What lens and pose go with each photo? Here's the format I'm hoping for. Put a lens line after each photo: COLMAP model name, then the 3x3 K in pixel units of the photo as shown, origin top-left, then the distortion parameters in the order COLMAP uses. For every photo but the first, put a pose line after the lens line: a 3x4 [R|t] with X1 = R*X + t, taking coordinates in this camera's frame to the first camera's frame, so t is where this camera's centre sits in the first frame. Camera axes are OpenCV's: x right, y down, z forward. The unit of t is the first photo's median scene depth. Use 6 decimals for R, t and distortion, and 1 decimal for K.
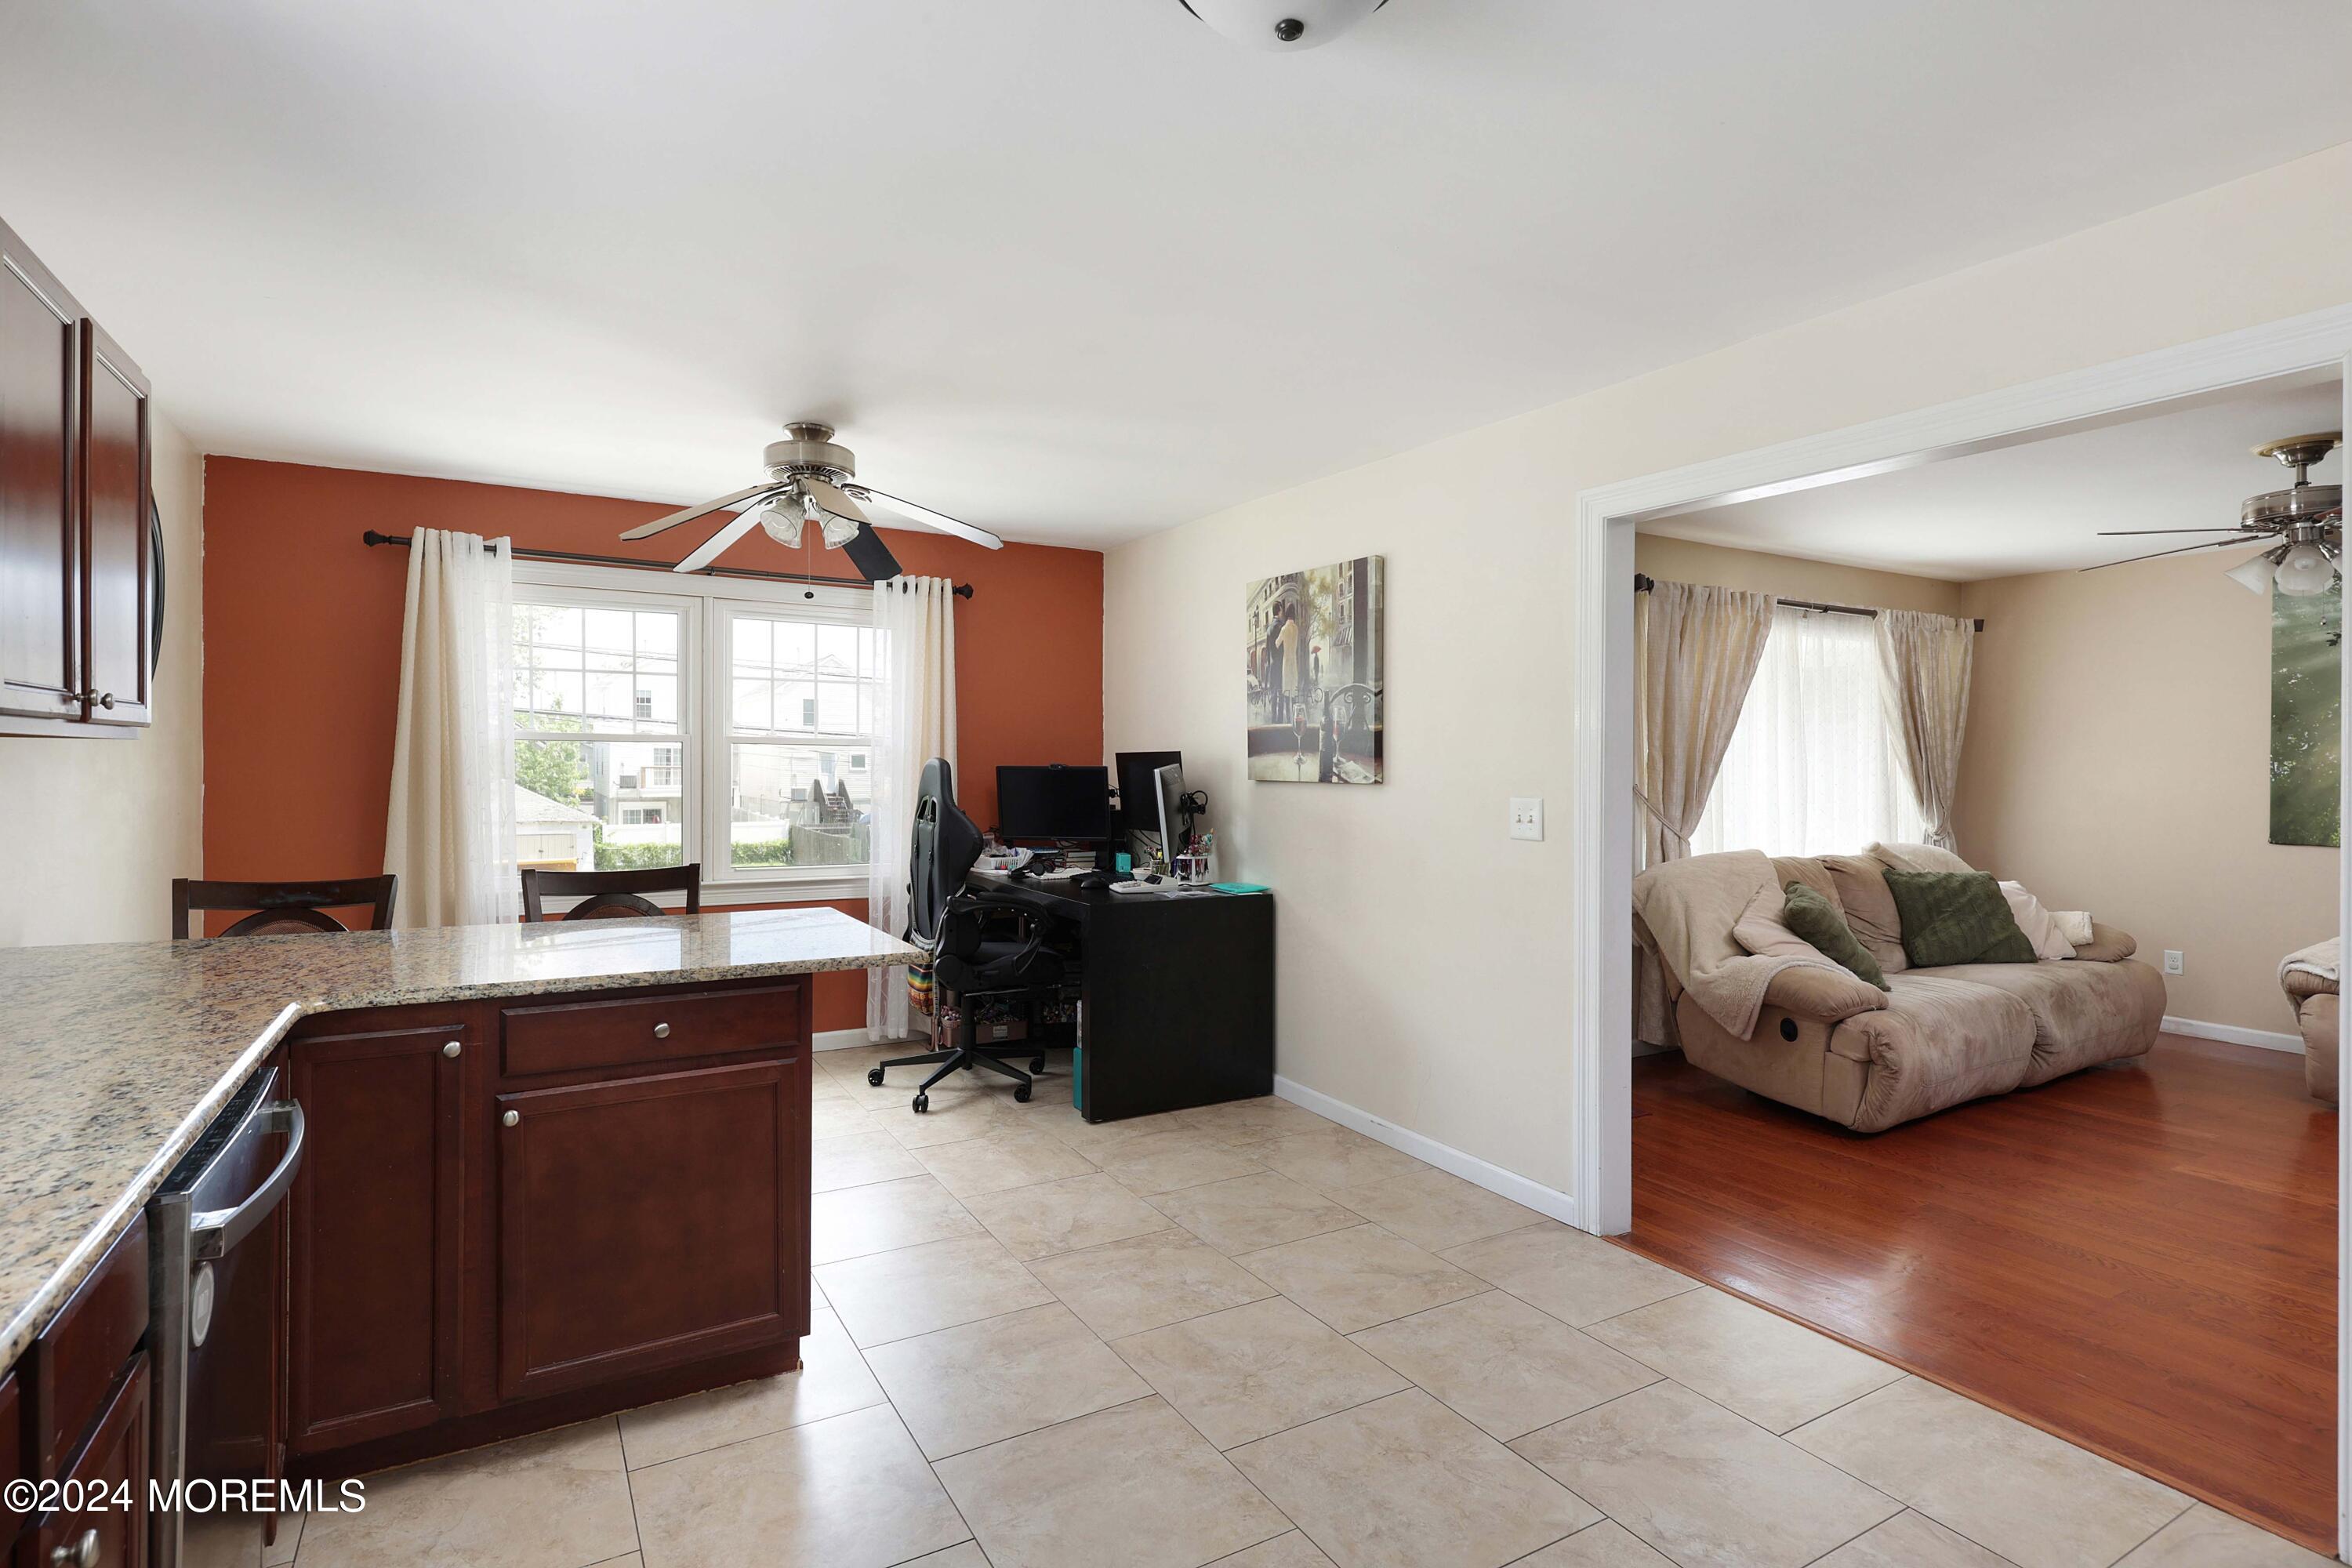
lens RADIAL K [[1172.7, 0, 1178.2], [0, 1172.7, 776.9], [0, 0, 1]] dist [-0.001468, 0.001046]
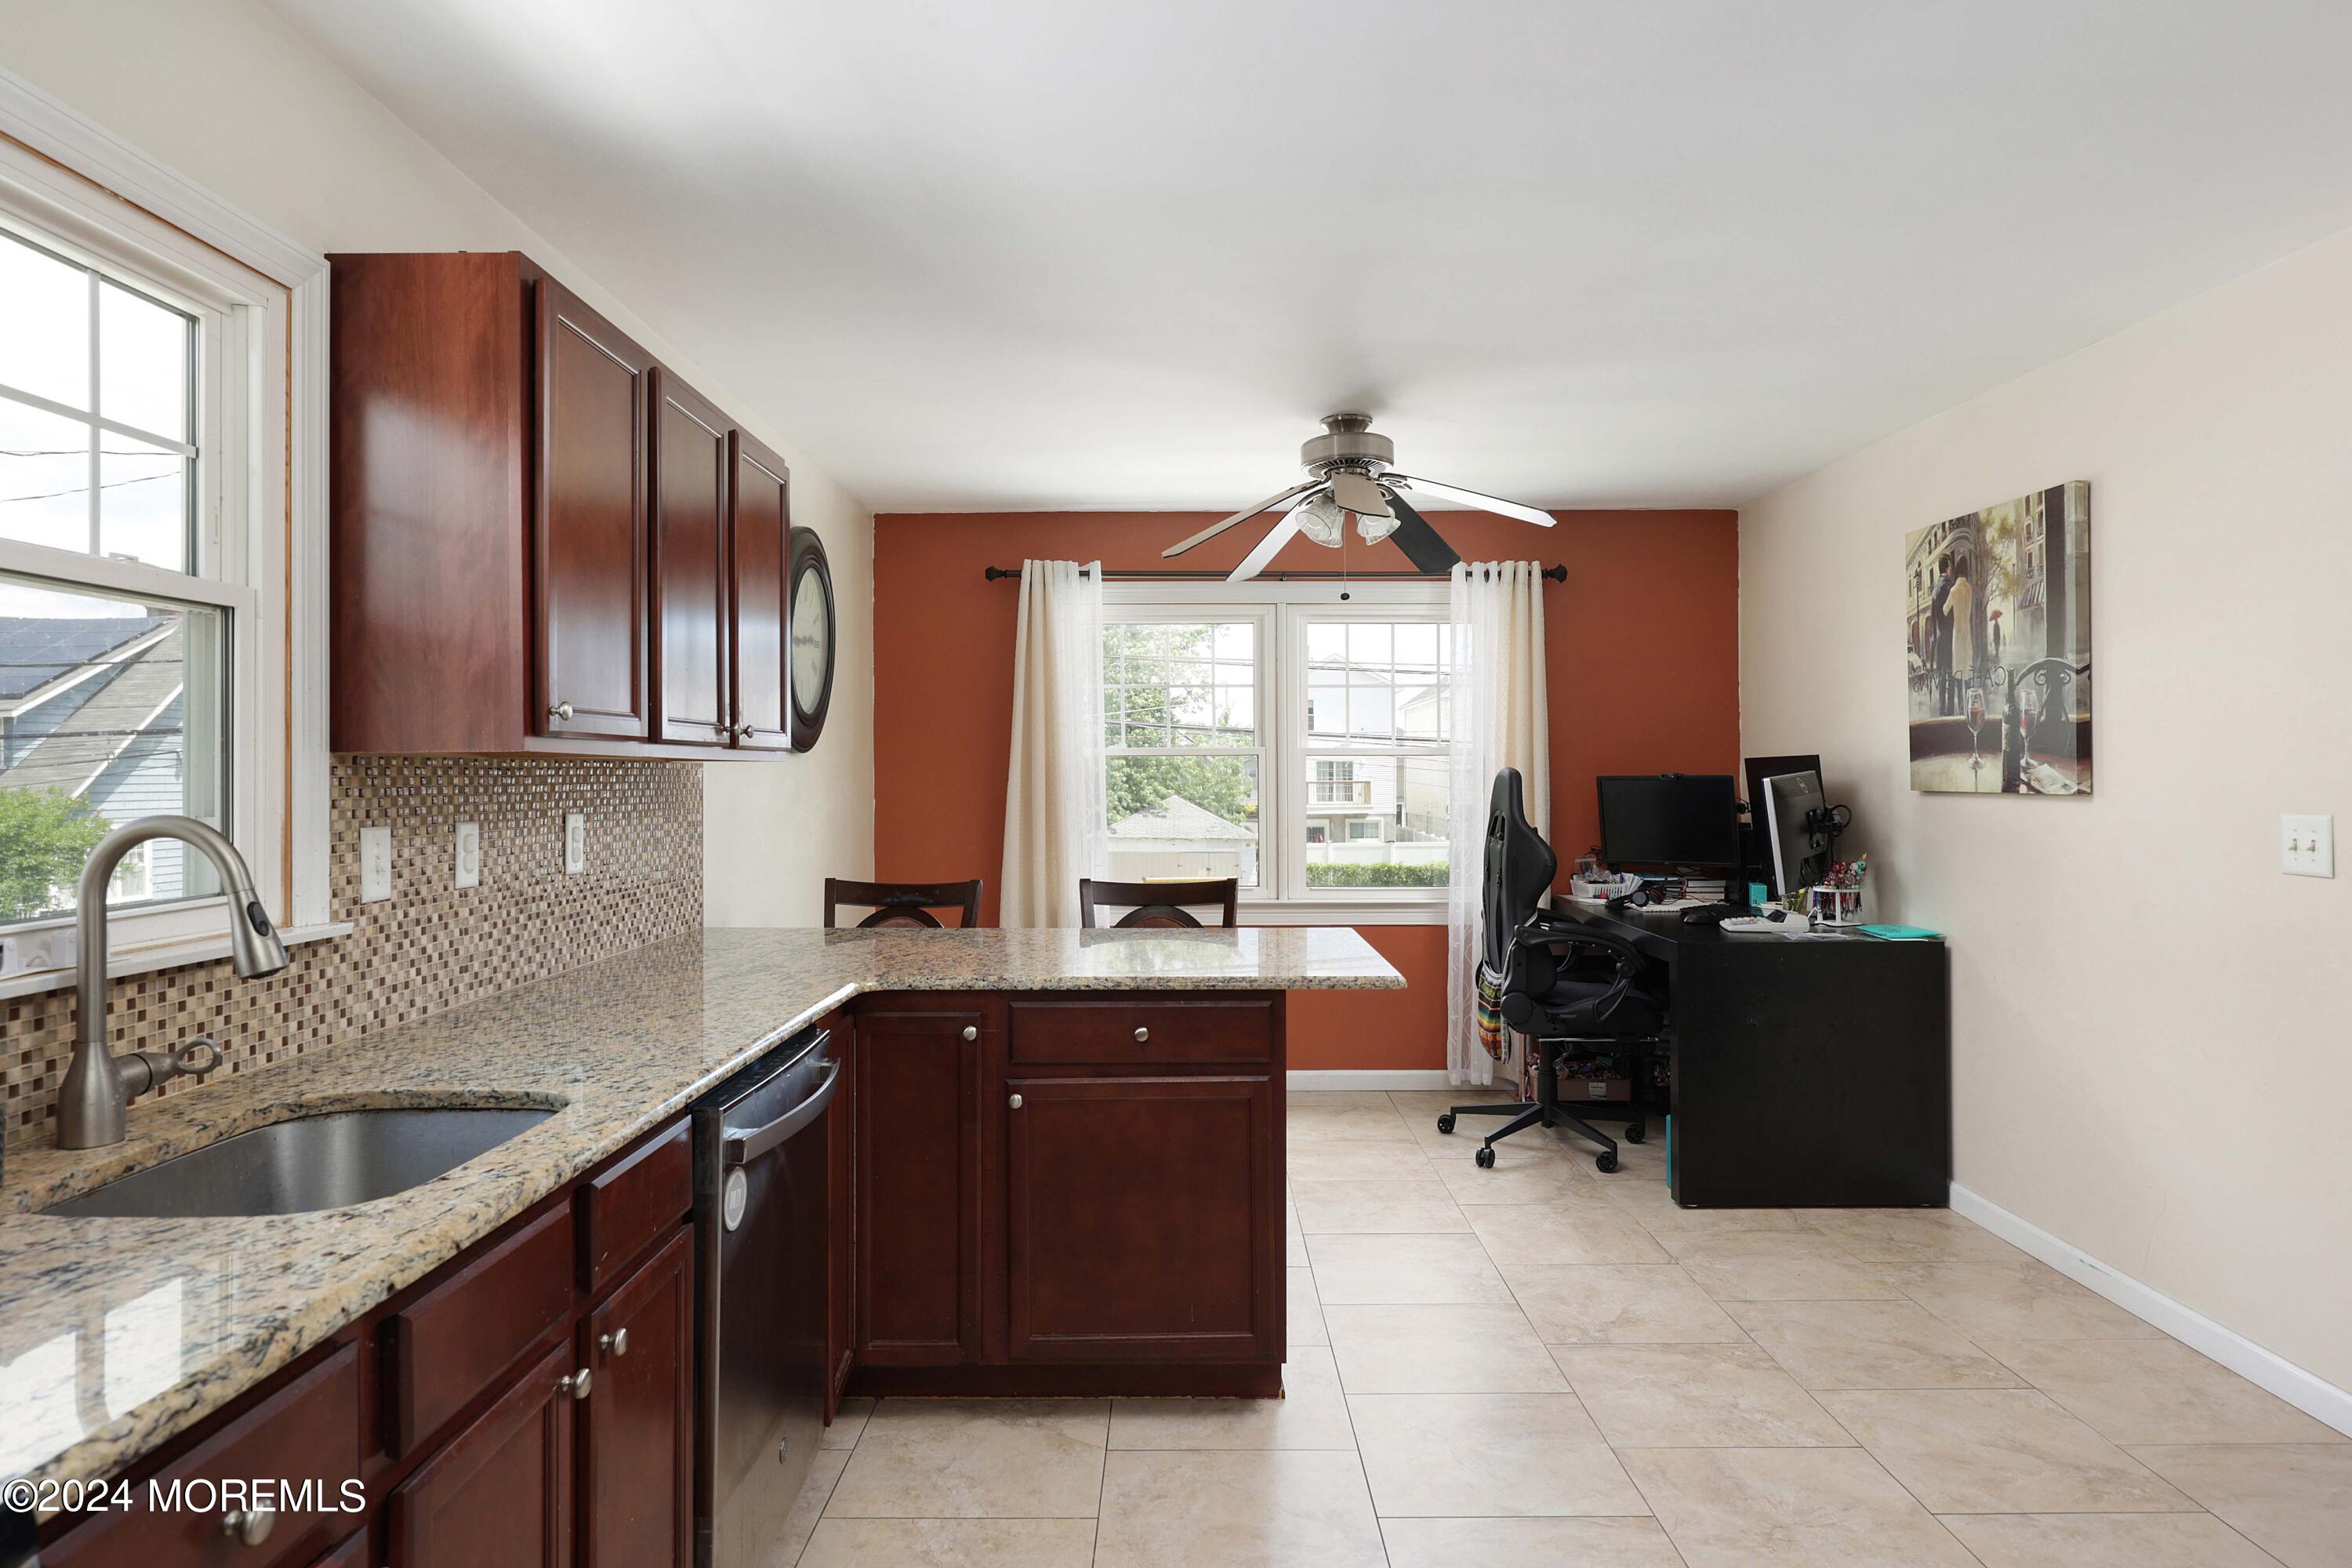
lens RADIAL K [[1382.3, 0, 1176.0], [0, 1382.3, 784.0], [0, 0, 1]] dist [0.001117, -0.000571]
pose [[0.860580, -0.007942, -0.509254, 0.124559], [0.005098, 0.999963, -0.006980, 0.002395], [0.509290, 0.003411, 0.860588, -0.021421]]
